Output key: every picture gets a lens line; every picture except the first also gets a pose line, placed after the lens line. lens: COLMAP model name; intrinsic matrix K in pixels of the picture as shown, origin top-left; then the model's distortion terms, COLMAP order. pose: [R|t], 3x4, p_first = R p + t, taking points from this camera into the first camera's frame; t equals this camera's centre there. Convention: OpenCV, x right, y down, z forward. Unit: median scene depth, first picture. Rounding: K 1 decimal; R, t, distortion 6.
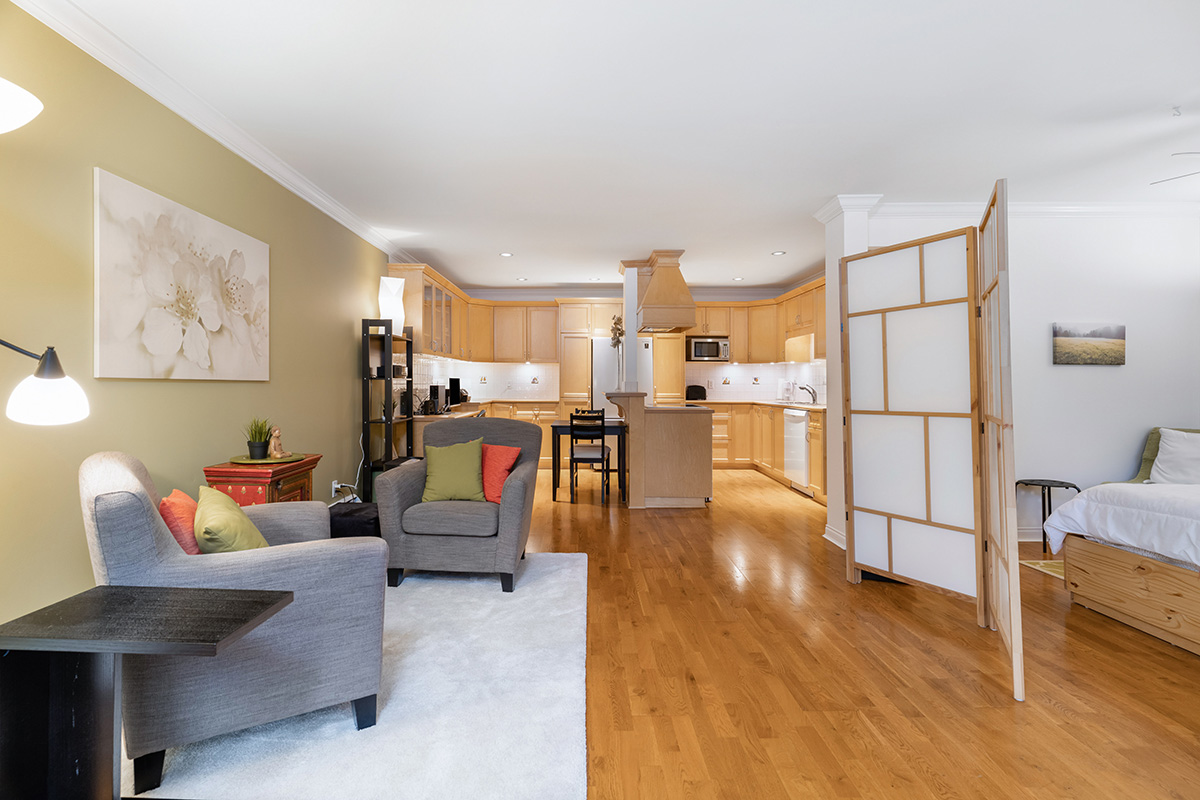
lens RADIAL K [[584.8, 0, 575.0], [0, 584.8, 386.6], [0, 0, 1]] dist [0.000797, 0.001120]
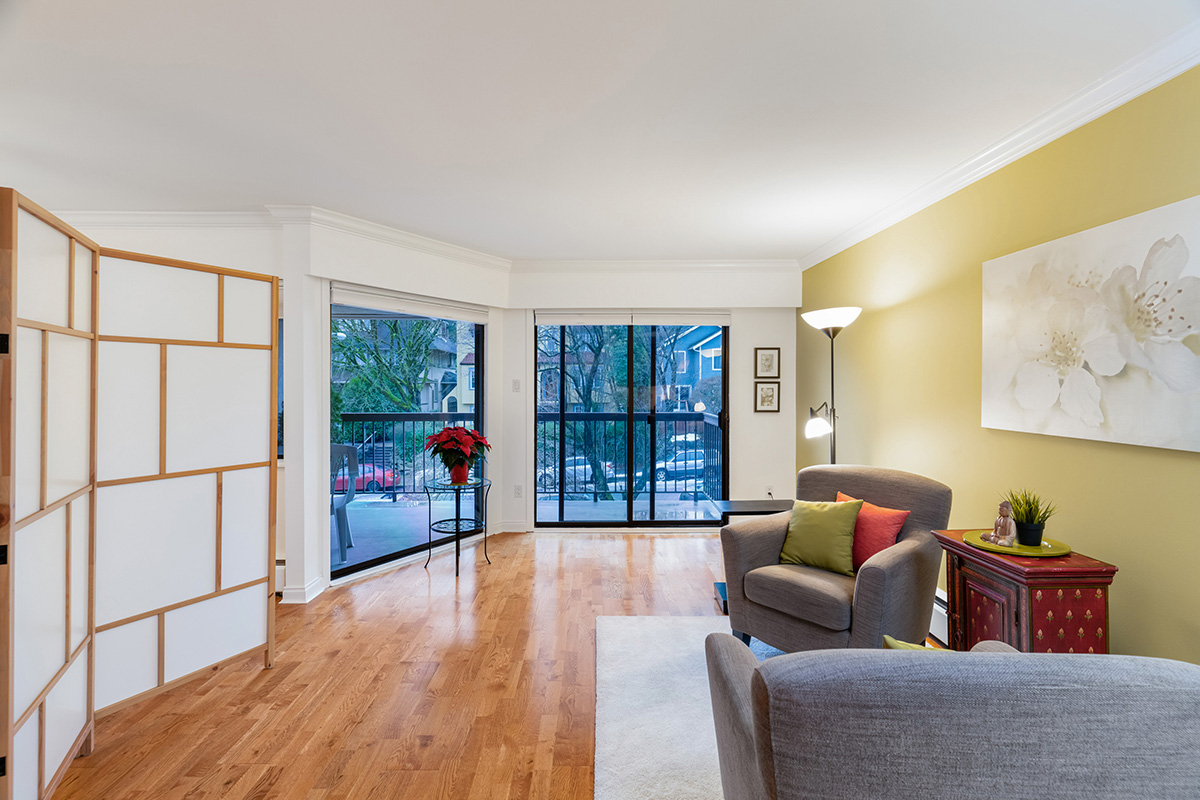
lens RADIAL K [[574.7, 0, 597.7], [0, 574.7, 387.1], [0, 0, 1]] dist [0.002748, 0.000599]
pose [[-0.999899, -0.000319, -0.014183, 0.023058], [-0.000414, 0.999978, 0.006660, -0.060839], [0.014181, 0.006665, -0.999877, 1.224721]]
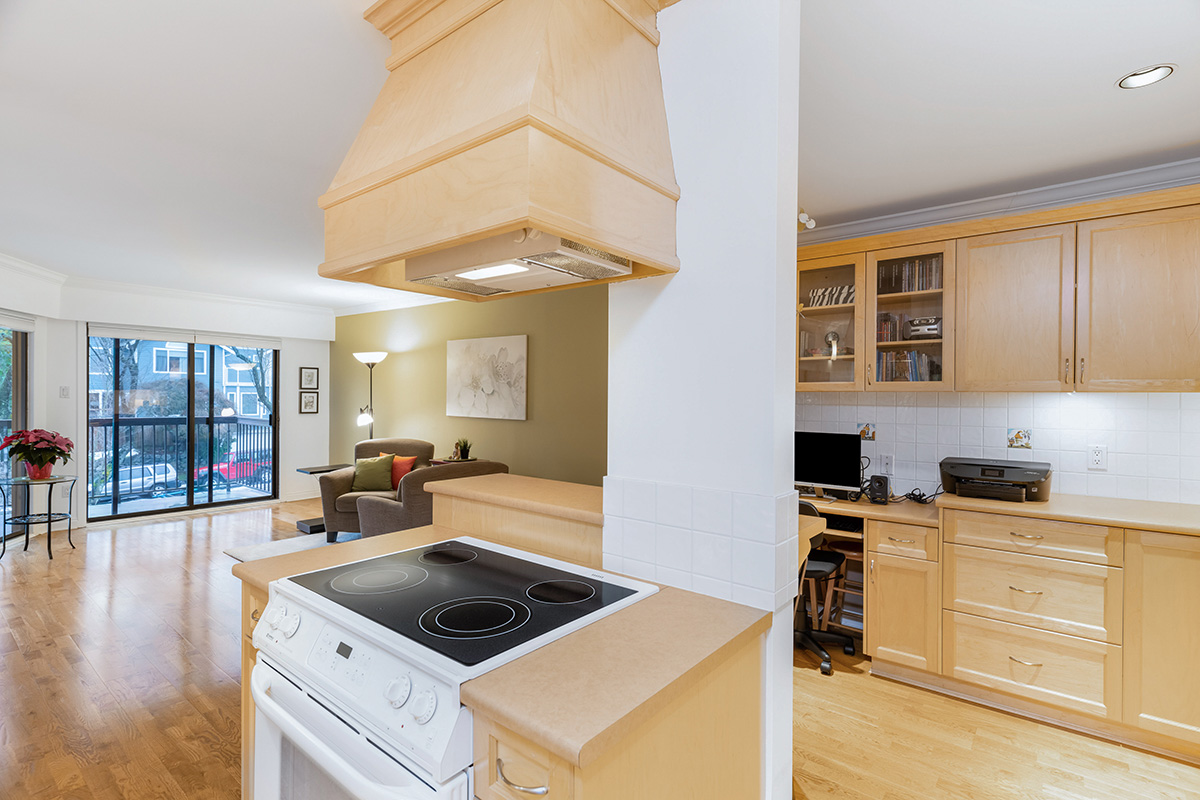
lens RADIAL K [[570.8, 0, 605.4], [0, 570.8, 401.1], [0, 0, 1]] dist [0.003634, 0.000115]
pose [[-0.615146, -0.001198, -0.788413, 0.478909], [-0.015664, 0.999820, 0.010703, -0.069164], [0.788258, 0.018934, -0.615054, 1.794278]]
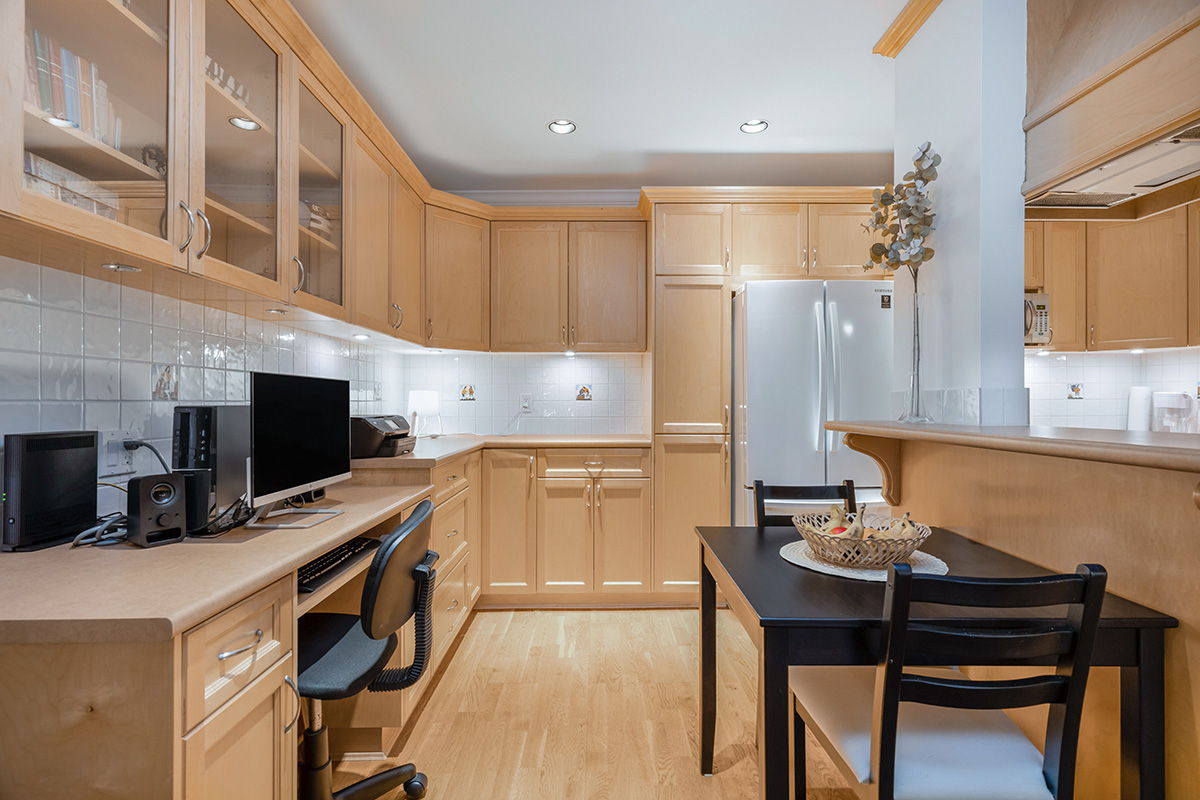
lens RADIAL K [[575.2, 0, 600.0], [0, 575.2, 400.0], [0, 0, 1]] dist [0.008283, 0.000079]
pose [[0.999794, -0.005105, 0.019660, -0.135356], [0.005319, 0.999927, -0.010860, -0.001606], [-0.019604, 0.010962, 0.999748, 1.159131]]
